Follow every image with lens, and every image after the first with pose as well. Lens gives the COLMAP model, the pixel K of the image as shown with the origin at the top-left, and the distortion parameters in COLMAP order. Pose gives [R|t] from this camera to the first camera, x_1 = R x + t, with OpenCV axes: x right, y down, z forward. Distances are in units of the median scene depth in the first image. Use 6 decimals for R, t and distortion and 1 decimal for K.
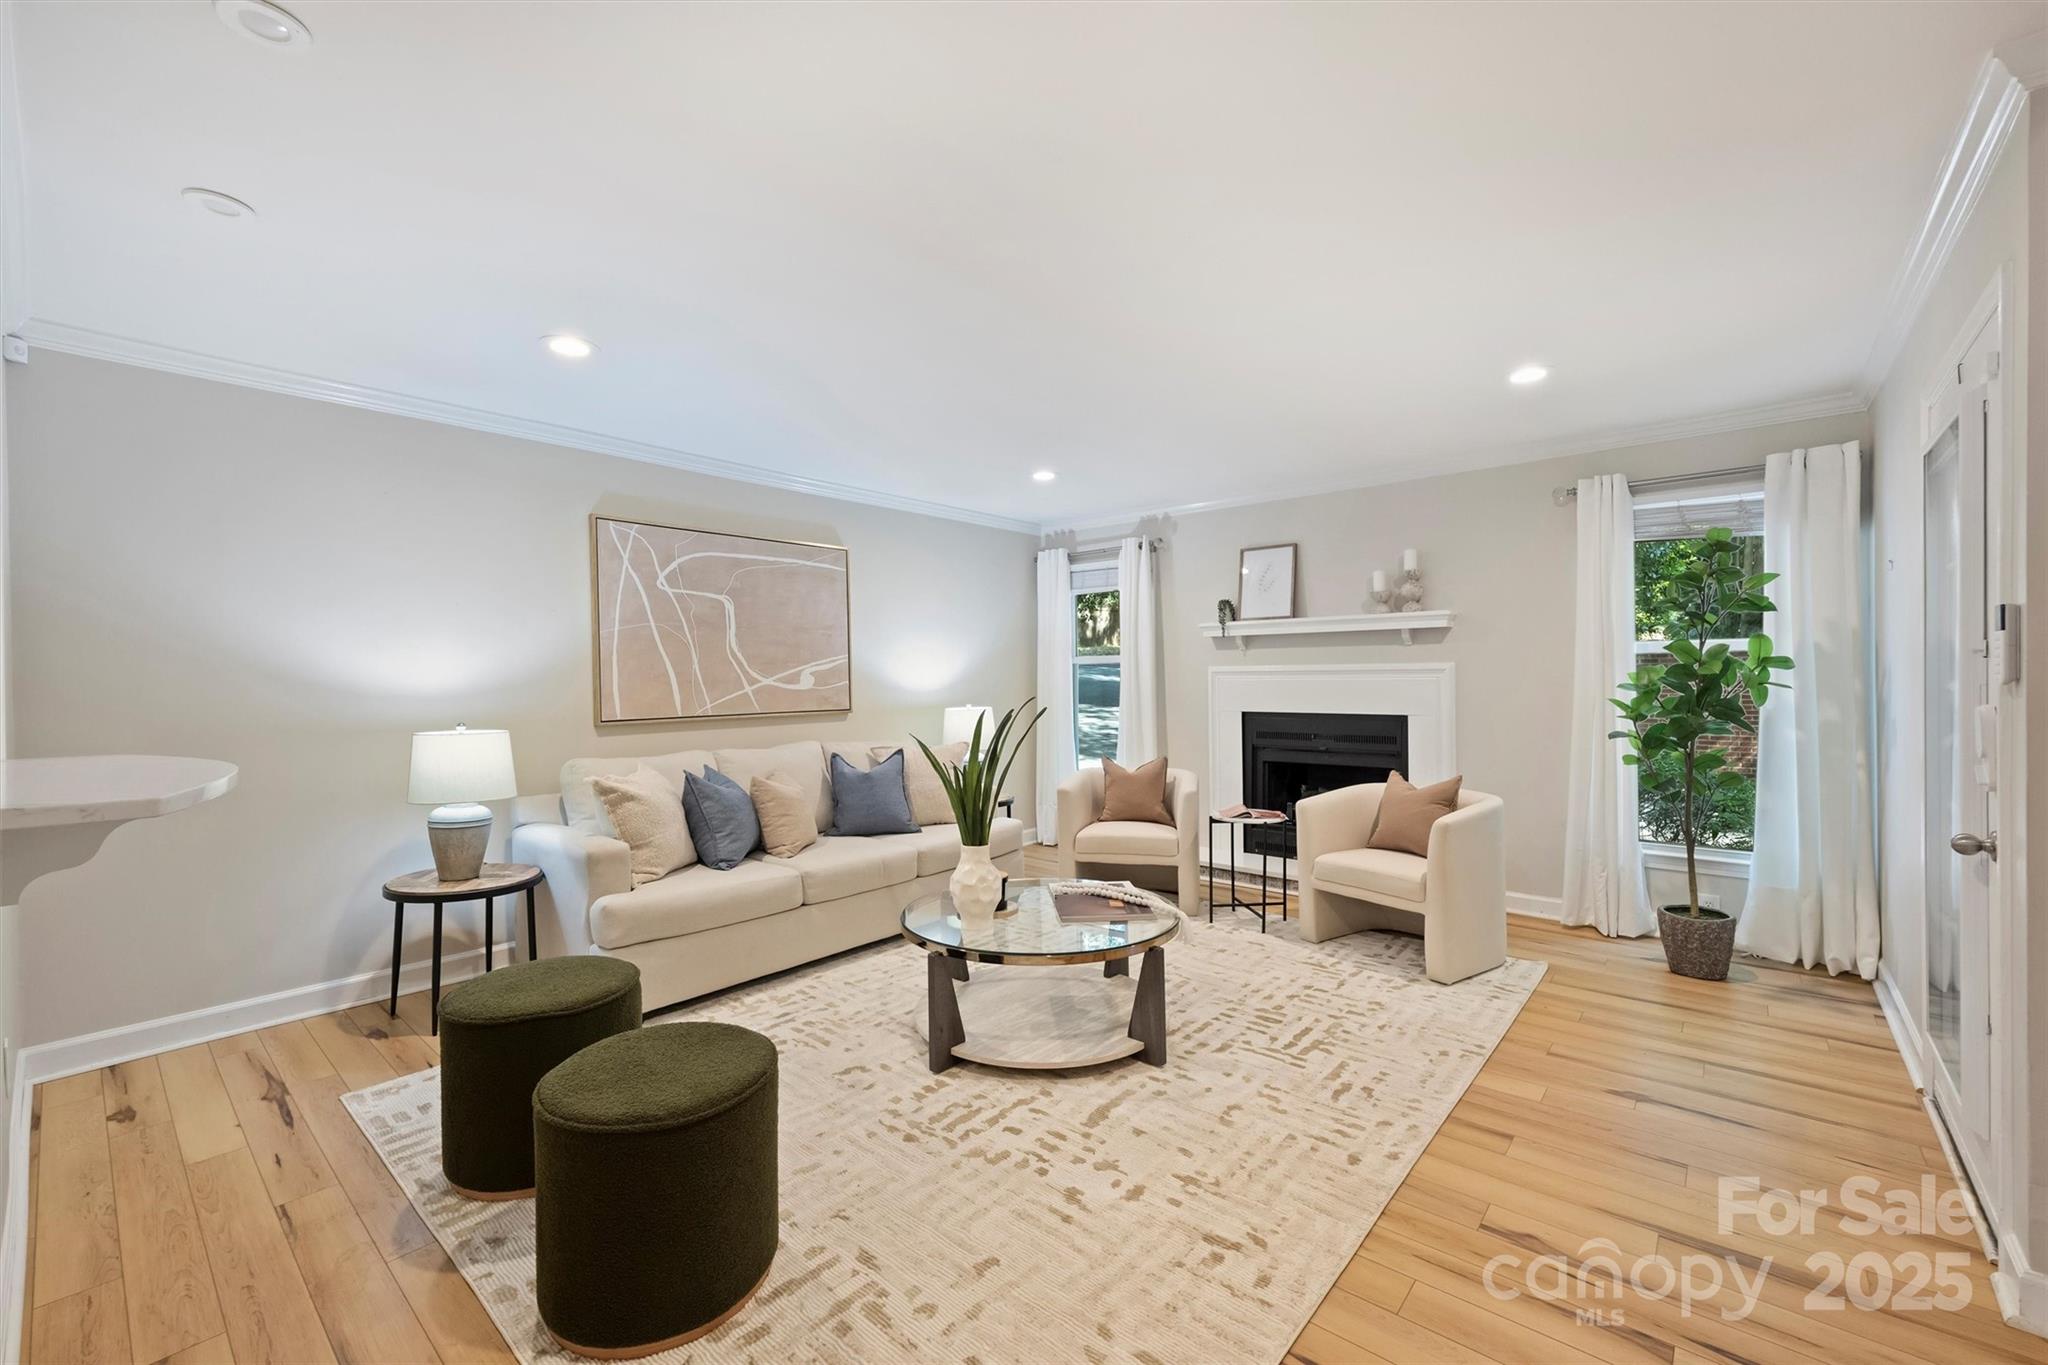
lens RADIAL K [[843.9, 0, 1032.8], [0, 843.9, 677.4], [0, 0, 1]] dist [-0.000895, -0.000114]
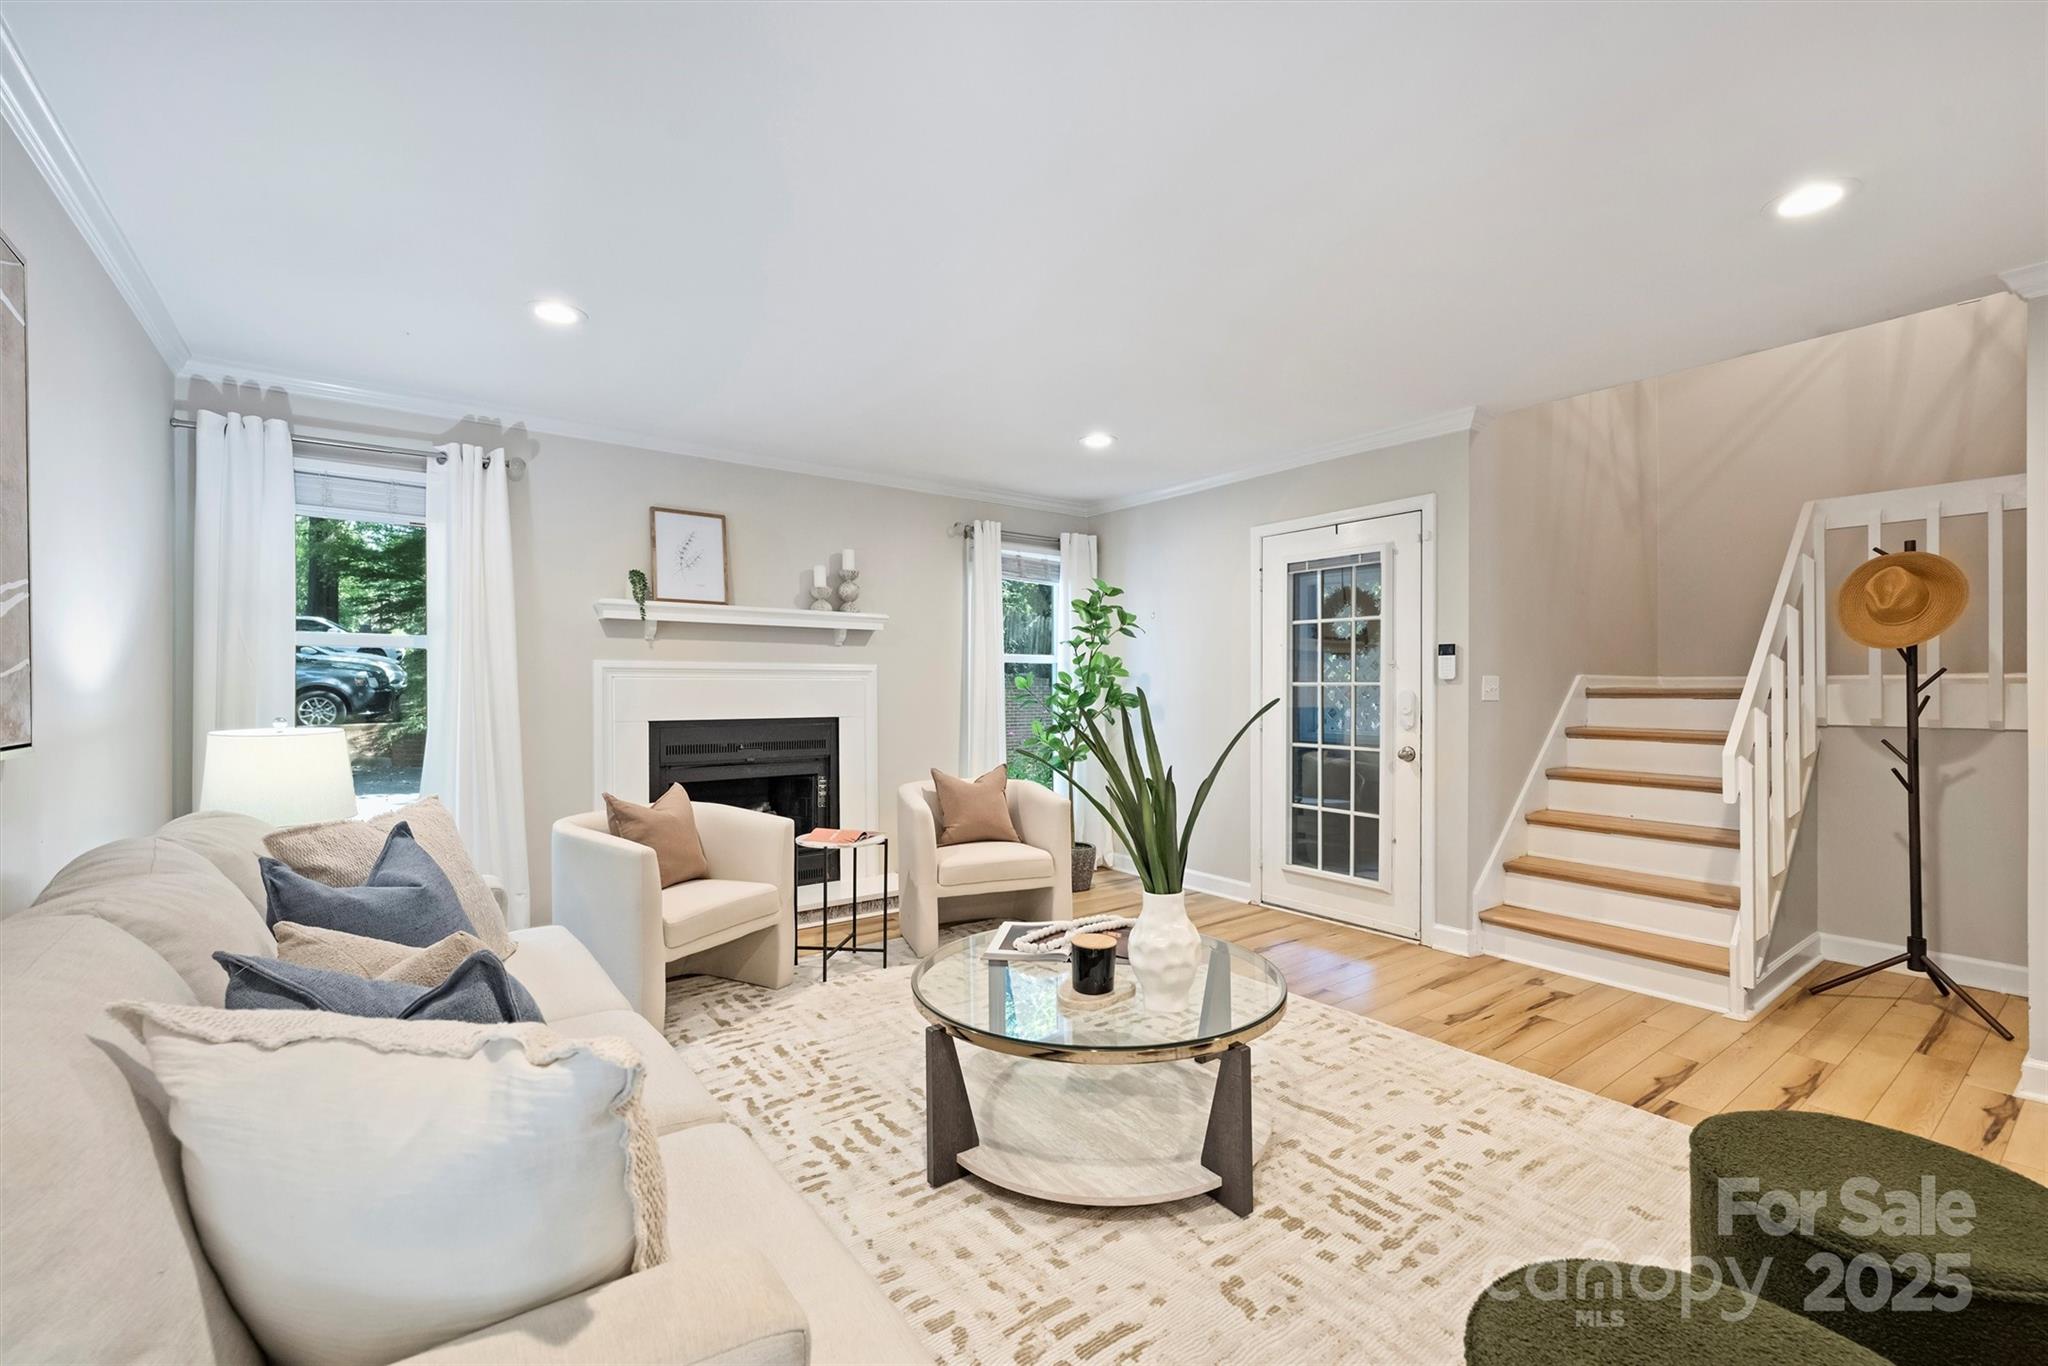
lens RADIAL K [[856.0, 0, 1015.5], [0, 856.0, 687.5], [0, 0, 1]] dist [-0.000999, -0.000228]
pose [[0.226421, 0.007700, 0.973999, -0.538780], [-0.003890, 0.999968, -0.007002, 0.018518], [-0.974022, -0.002203, 0.226443, 0.639147]]
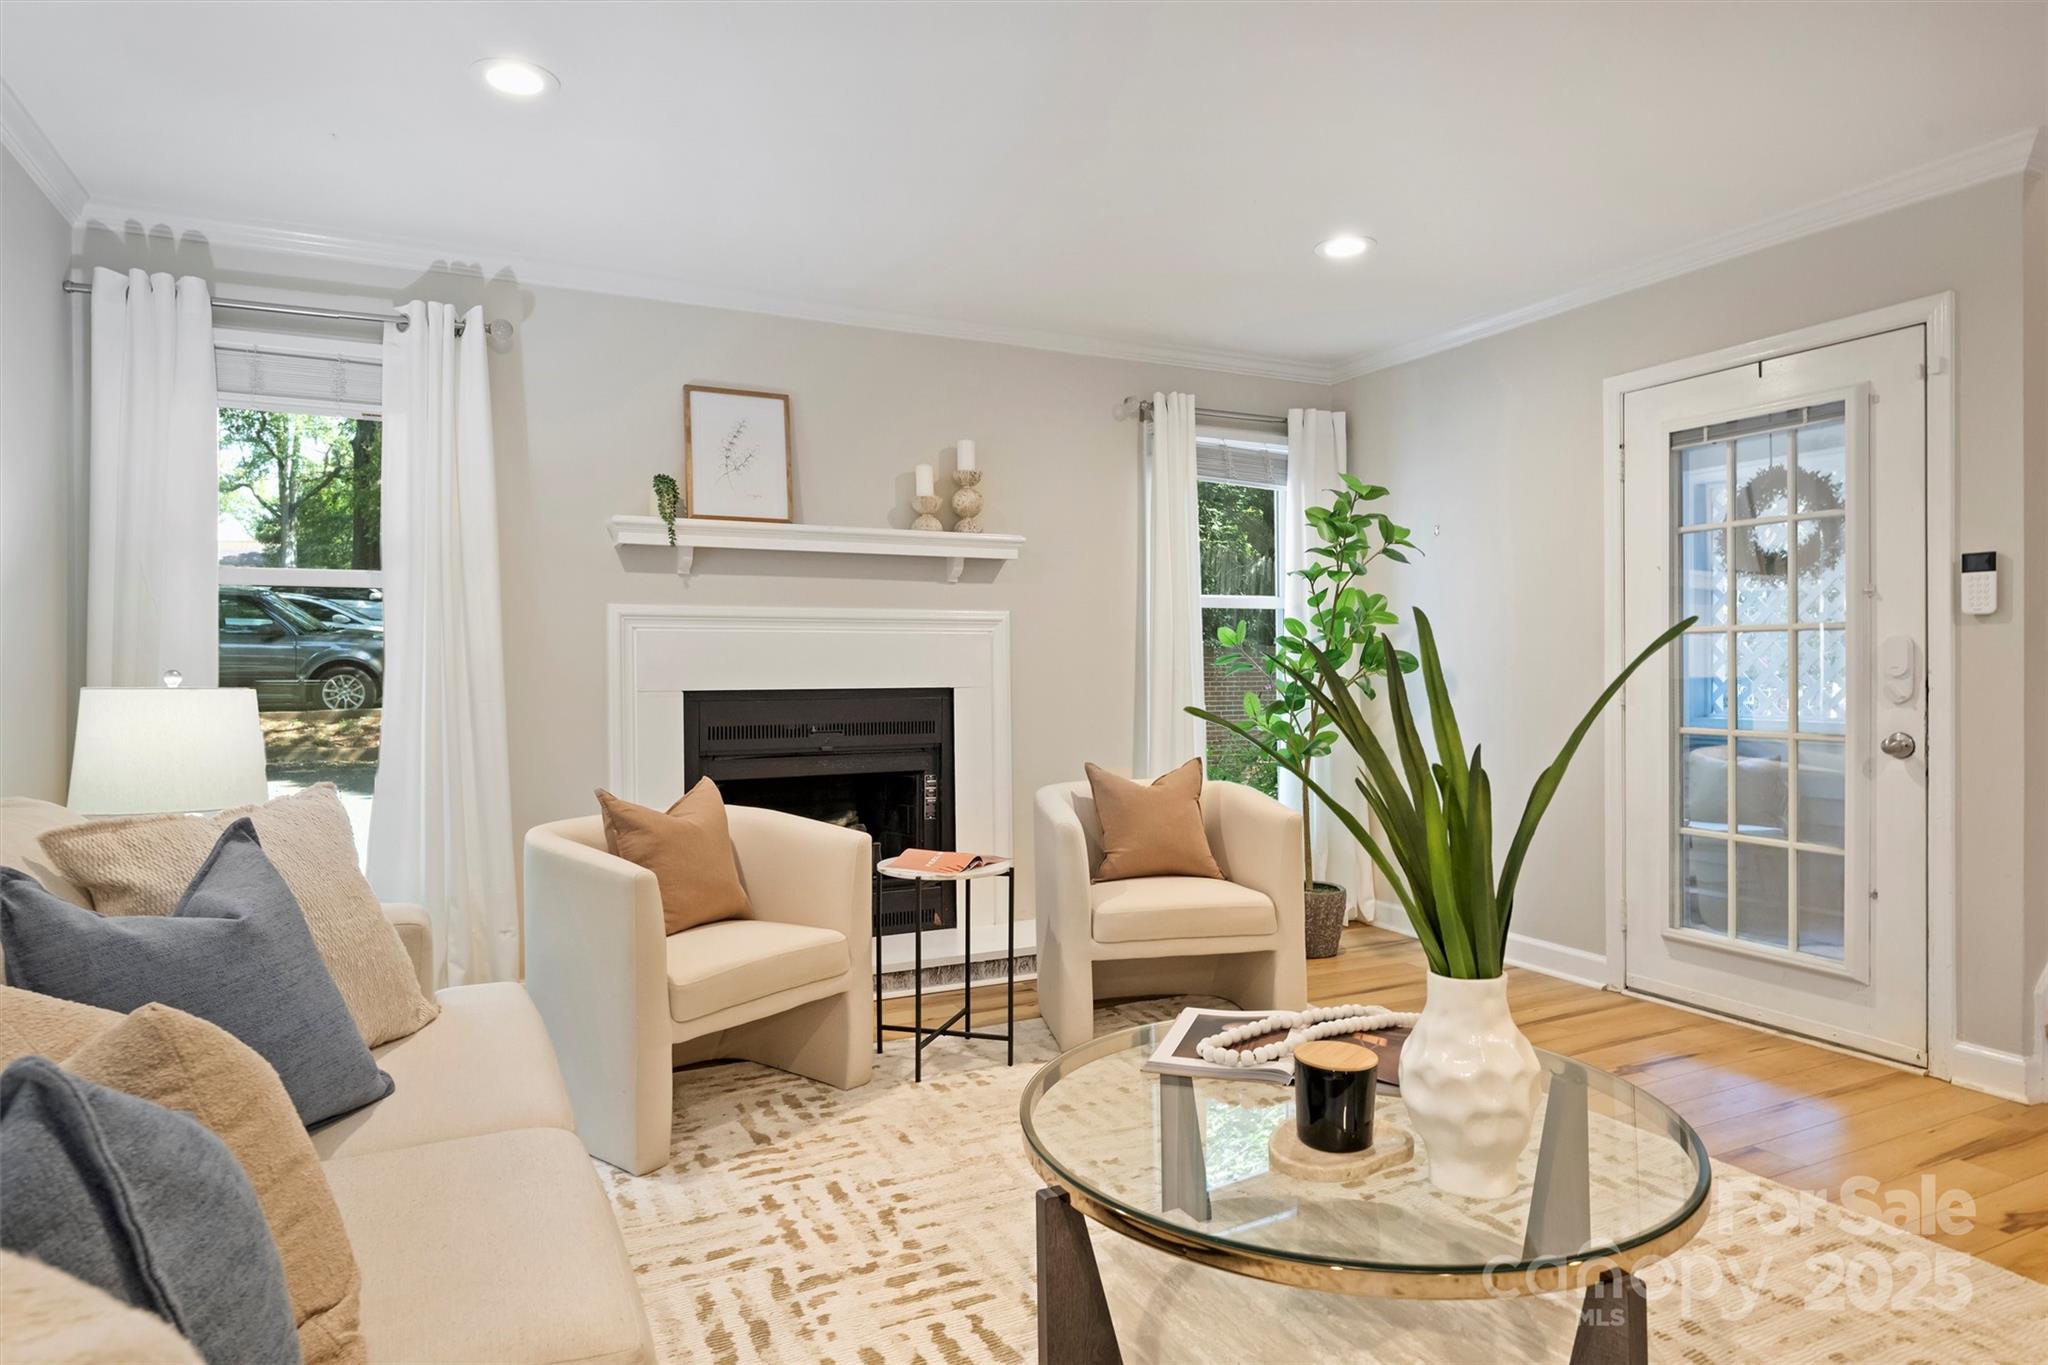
lens RADIAL K [[1172.9, 0, 1013.5], [0, 1172.9, 667.1], [0, 0, 1]] dist [-0.001454, 0.000393]
pose [[0.402013, 0.005039, 0.915620, -0.434834], [0.000031, 0.999985, -0.005517, 0.037663], [-0.915634, 0.002247, 0.402006, 0.649343]]
